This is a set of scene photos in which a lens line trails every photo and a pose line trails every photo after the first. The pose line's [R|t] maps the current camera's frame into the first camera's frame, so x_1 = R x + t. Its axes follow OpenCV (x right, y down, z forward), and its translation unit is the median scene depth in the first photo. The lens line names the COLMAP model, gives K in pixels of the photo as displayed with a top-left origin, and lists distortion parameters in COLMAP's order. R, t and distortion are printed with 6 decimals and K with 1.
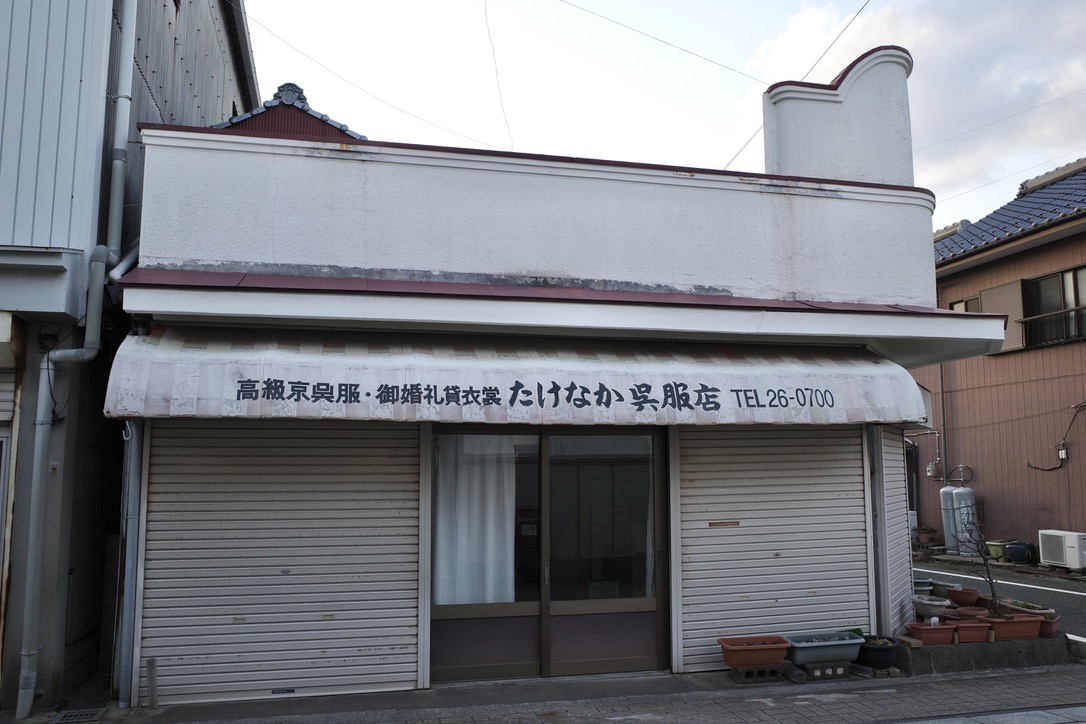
lens RADIAL K [[861.5, 0, 543.0], [0, 861.5, 362.0], [0, 0, 1]] dist [-0.064931, 0.067749]
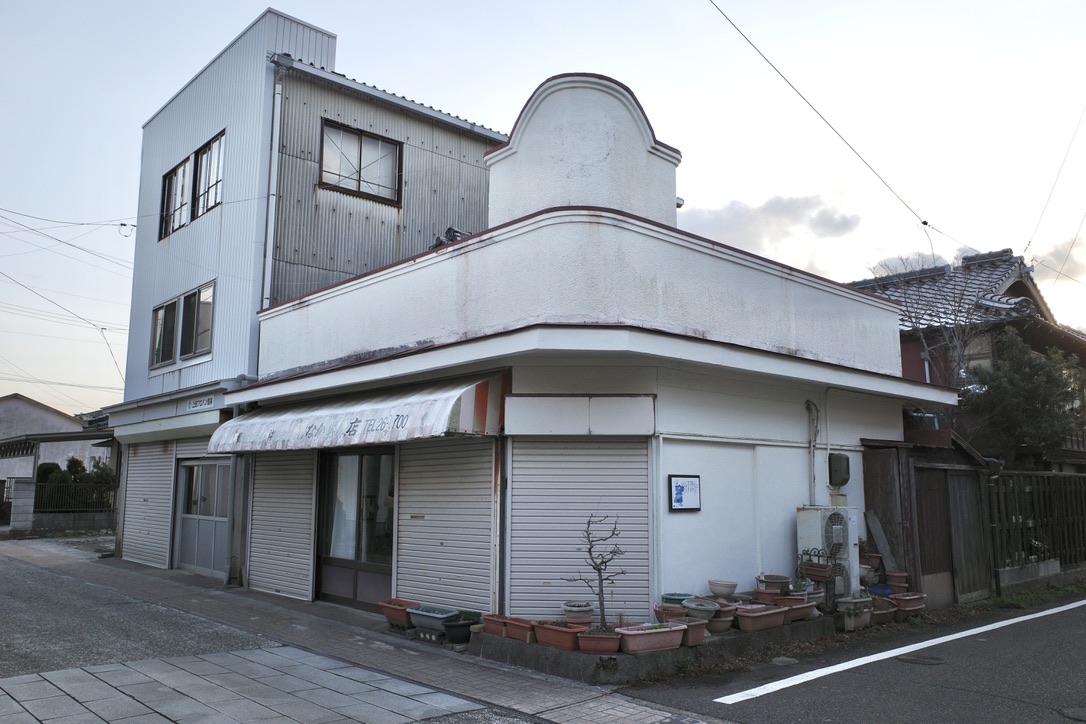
lens RADIAL K [[861.5, 0, 543.0], [0, 861.5, 362.0], [0, 0, 1]] dist [-0.064931, 0.067749]
pose [[0.475358, -0.119551, -0.871632, 1.509329], [0.101658, 0.991552, -0.080558, 0.075796], [0.873900, -0.050314, 0.483496, 0.531694]]
